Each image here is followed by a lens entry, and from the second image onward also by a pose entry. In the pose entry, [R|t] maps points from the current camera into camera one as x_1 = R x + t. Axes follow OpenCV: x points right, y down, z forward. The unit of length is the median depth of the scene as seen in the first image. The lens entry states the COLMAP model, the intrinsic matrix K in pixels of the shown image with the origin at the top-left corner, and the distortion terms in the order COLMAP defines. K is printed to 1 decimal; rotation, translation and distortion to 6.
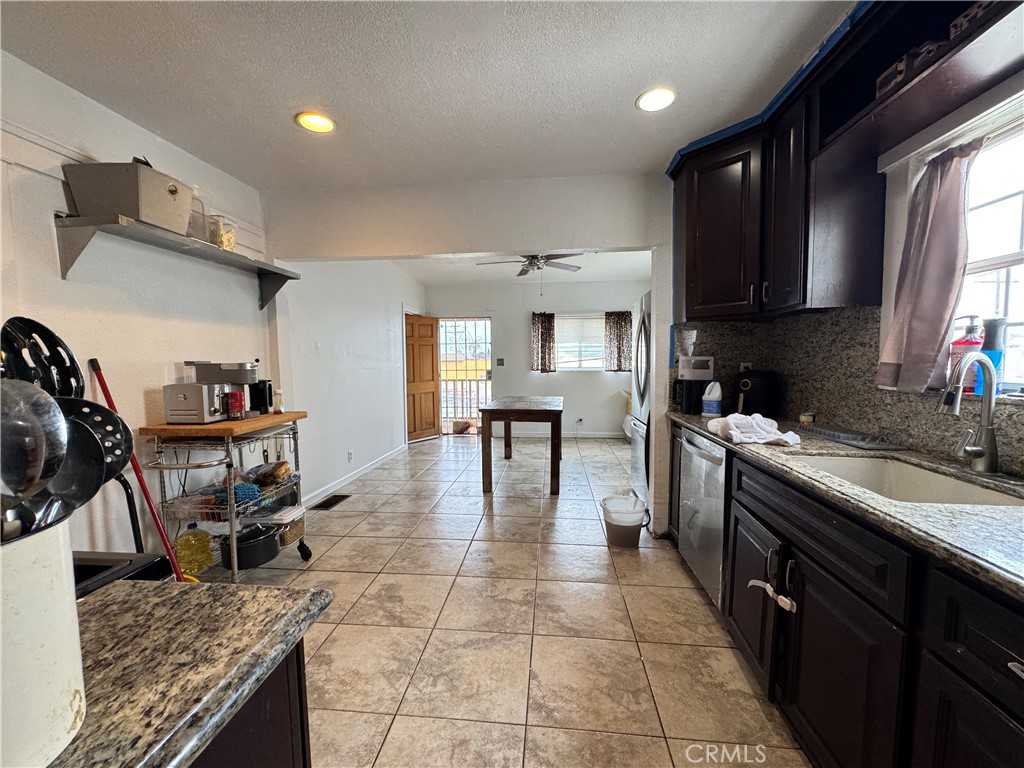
lens RADIAL K [[407.0, 0, 511.4], [0, 407.0, 385.4], [0, 0, 1]] dist [0.003164, 0.000316]
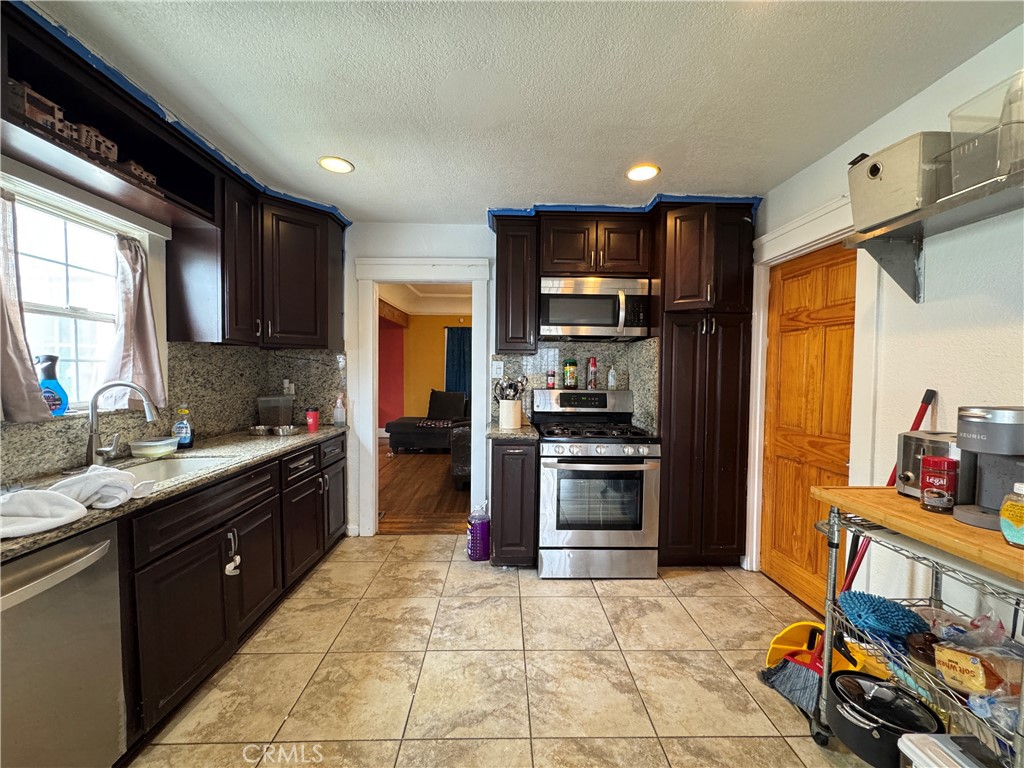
lens RADIAL K [[407.0, 0, 511.4], [0, 407.0, 385.4], [0, 0, 1]] dist [0.003164, 0.000316]
pose [[-0.992311, 0.002408, -0.123743, -0.075512], [-0.010460, 0.994601, 0.103241, -0.187863], [0.123323, 0.103741, -0.986929, 2.126774]]
